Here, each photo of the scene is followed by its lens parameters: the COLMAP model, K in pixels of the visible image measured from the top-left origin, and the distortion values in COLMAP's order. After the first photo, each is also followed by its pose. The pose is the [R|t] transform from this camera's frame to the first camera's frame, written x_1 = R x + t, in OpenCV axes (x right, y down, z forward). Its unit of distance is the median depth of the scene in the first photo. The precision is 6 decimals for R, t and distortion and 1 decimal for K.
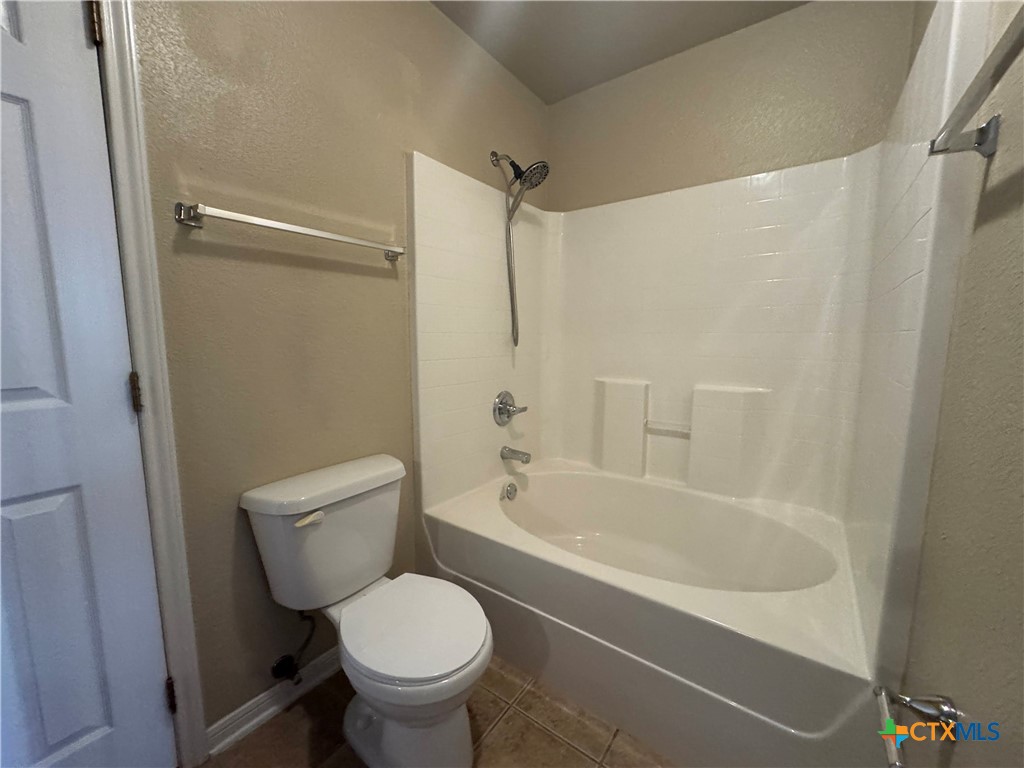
lens RADIAL K [[402.2, 0, 507.7], [0, 402.2, 379.7], [0, 0, 1]] dist [-0.000947, -0.001153]
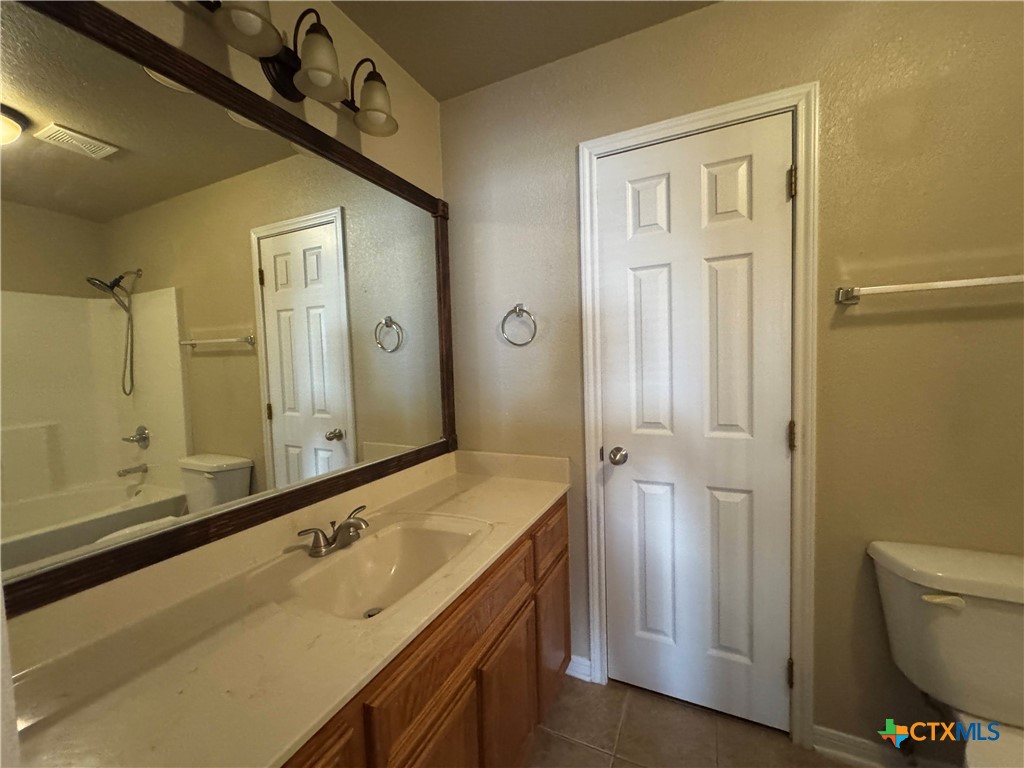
lens RADIAL K [[402.2, 0, 511.5], [0, 402.2, 383.8], [0, 0, 1]] dist [-0.000947, -0.001153]
pose [[0.206091, 0.041650, -0.977646, 0.196732], [-0.089484, 0.995710, 0.023556, -0.087094], [0.974433, 0.082629, 0.208934, -0.219223]]
